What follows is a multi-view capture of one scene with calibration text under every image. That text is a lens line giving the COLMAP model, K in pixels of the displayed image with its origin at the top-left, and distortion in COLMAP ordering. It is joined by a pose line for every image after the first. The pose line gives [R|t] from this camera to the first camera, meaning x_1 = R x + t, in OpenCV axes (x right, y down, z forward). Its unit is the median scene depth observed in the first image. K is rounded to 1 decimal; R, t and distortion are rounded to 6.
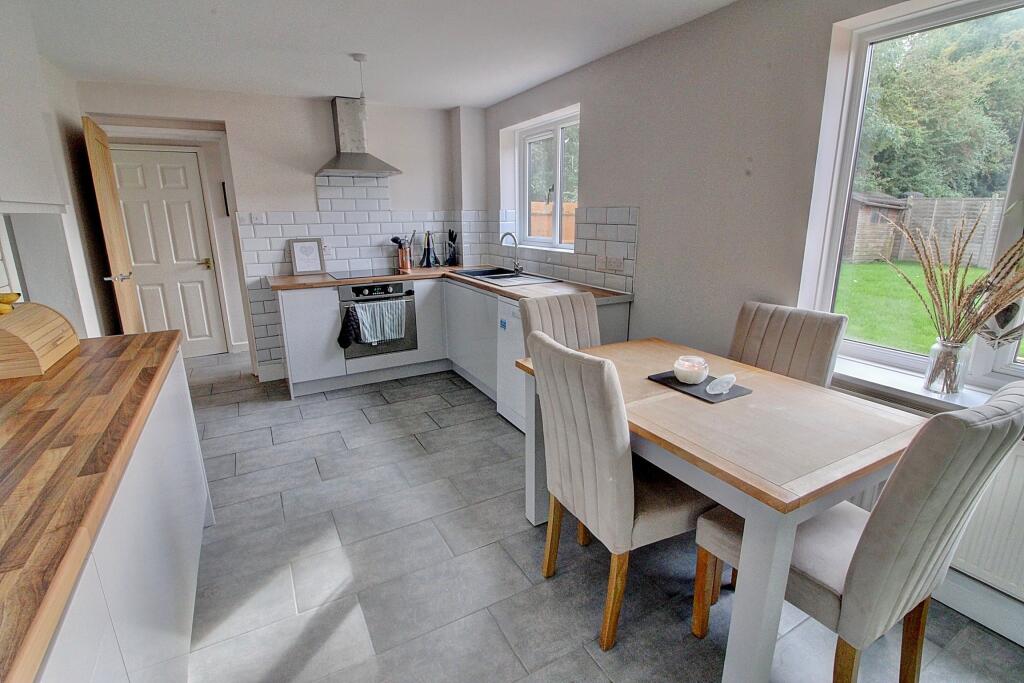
lens RADIAL K [[475.8, 0, 512.5], [0, 475.8, 334.9], [0, 0, 1]] dist [-0.009076, -0.008008]
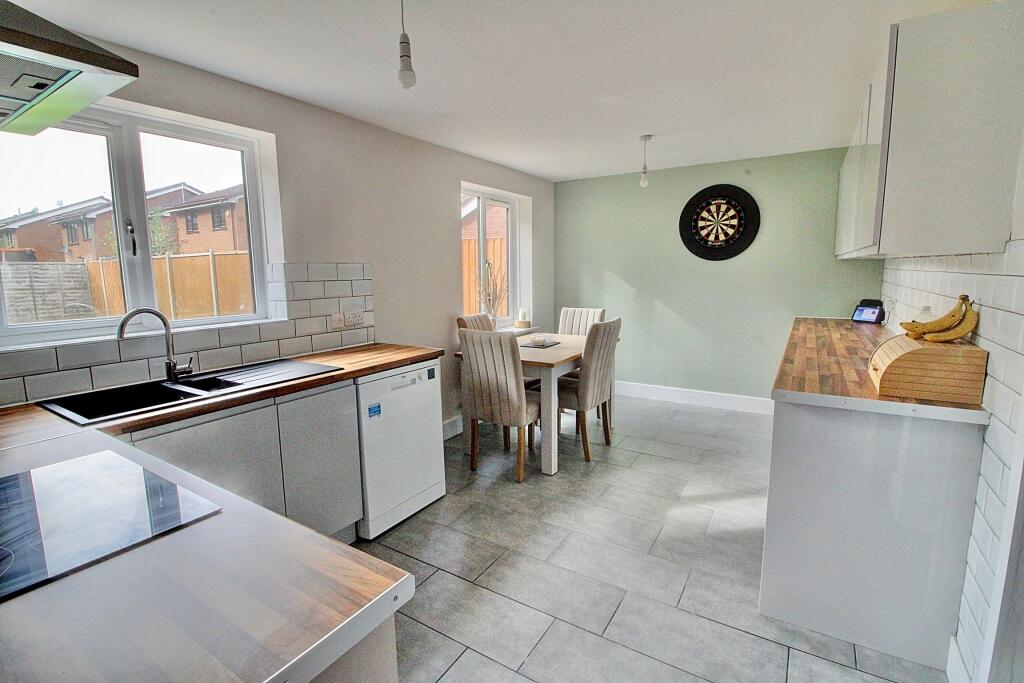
lens RADIAL K [[475.8, 0, 511.3], [0, 475.8, 337.0], [0, 0, 1]] dist [-0.009076, -0.008008]
pose [[-0.488146, -0.108667, 0.865970, -0.615472], [0.231654, 0.940496, 0.248602, -0.217087], [-0.841457, 0.321960, -0.433926, 0.889604]]
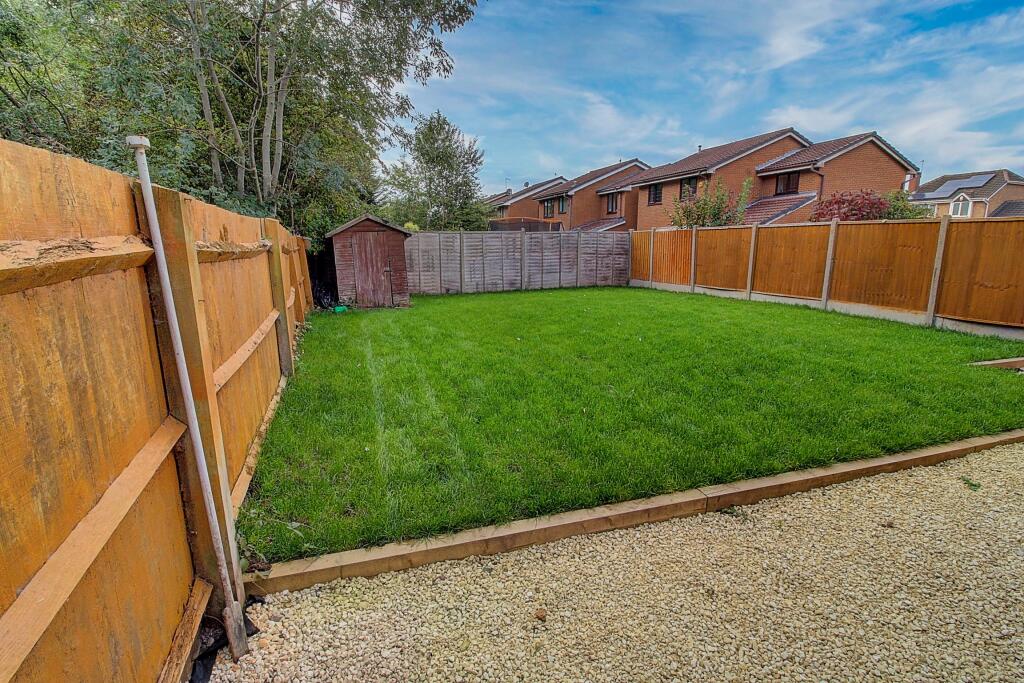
lens RADIAL K [[475.8, 0, 508.2], [0, 475.8, 338.6], [0, 0, 1]] dist [-0.009076, -0.008008]
pose [[0.152142, -0.189509, 0.970020, -0.364765], [0.248449, 0.957264, 0.148049, -0.593748], [-0.956622, 0.218476, 0.192723, 2.300907]]
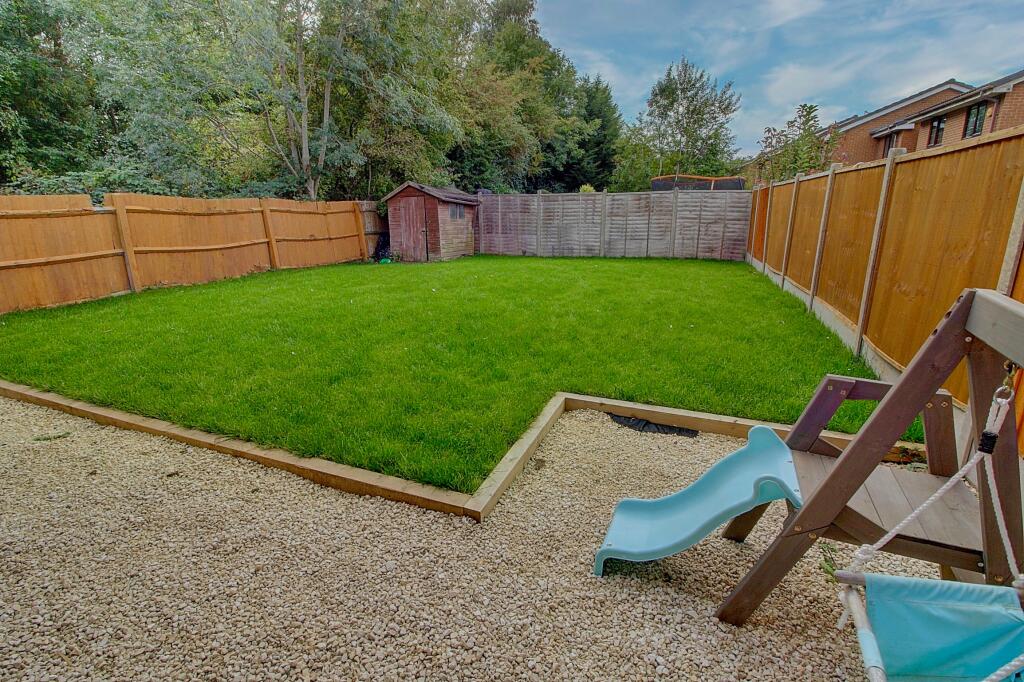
lens RADIAL K [[475.8, 0, 514.2], [0, 475.8, 340.3], [0, 0, 1]] dist [-0.009076, -0.008008]
pose [[0.744207, -0.180802, 0.643014, 0.578354], [0.169602, 0.982268, 0.079901, -0.149561], [-0.646058, 0.049594, 0.761675, 0.557792]]
